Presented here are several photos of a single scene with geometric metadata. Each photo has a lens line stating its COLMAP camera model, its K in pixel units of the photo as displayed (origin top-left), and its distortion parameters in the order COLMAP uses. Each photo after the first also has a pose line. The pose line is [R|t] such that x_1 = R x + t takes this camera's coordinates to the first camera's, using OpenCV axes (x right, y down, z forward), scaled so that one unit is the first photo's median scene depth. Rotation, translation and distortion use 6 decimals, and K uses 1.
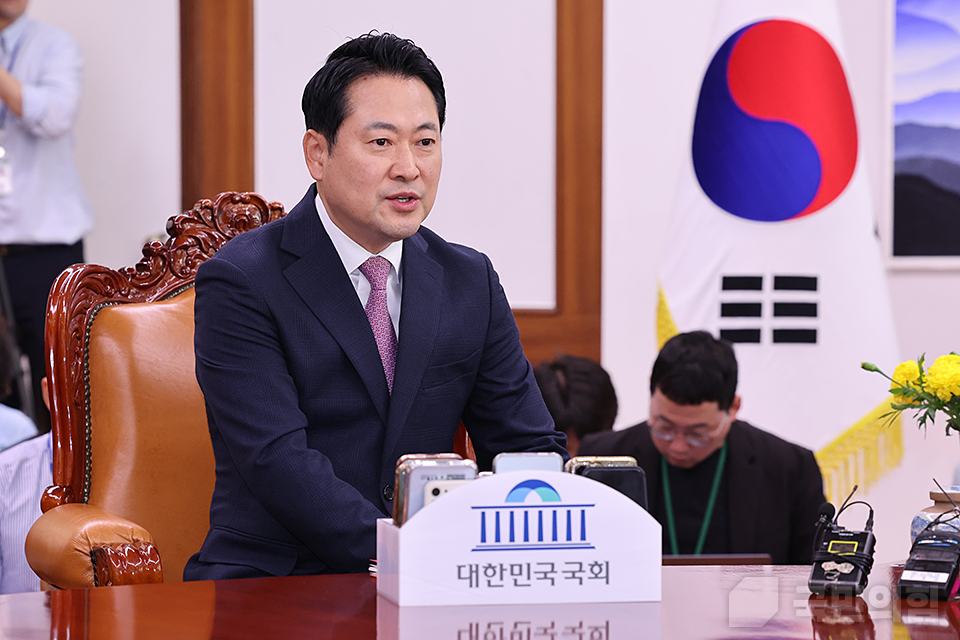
lens RADIAL K [[3561.1, 0, 480.0], [0, 3561.1, 320.0], [0, 0, 1]] dist [0.519465, 1.680561]
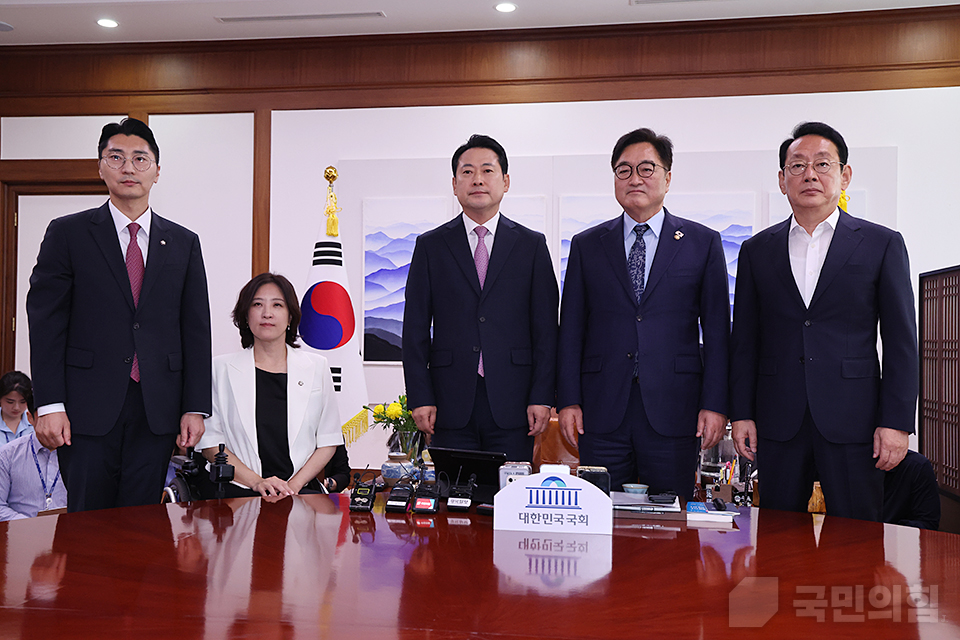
lens RADIAL K [[994.7, 0, 480.0], [0, 994.7, 320.0], [0, 0, 1]] dist [0.008291, 0.231487]
pose [[0.970226, 0.018326, 0.241506, 0.012134], [-0.006144, 0.998675, -0.051096, -0.019782], [-0.242123, 0.048091, 0.969053, 0.321614]]
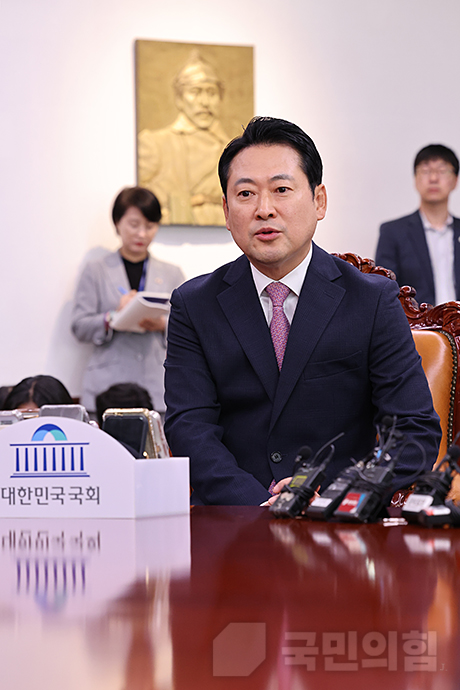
lens RADIAL K [[2208.8, 0, 230.0], [0, 2208.8, 345.0], [0, 0, 1]] dist [0.182218, 1.284818]
pose [[0.762321, -0.033186, -0.646348, 0.586979], [0.001647, 0.998781, -0.049338, 0.055282], [0.647197, 0.036547, 0.761446, 0.412970]]
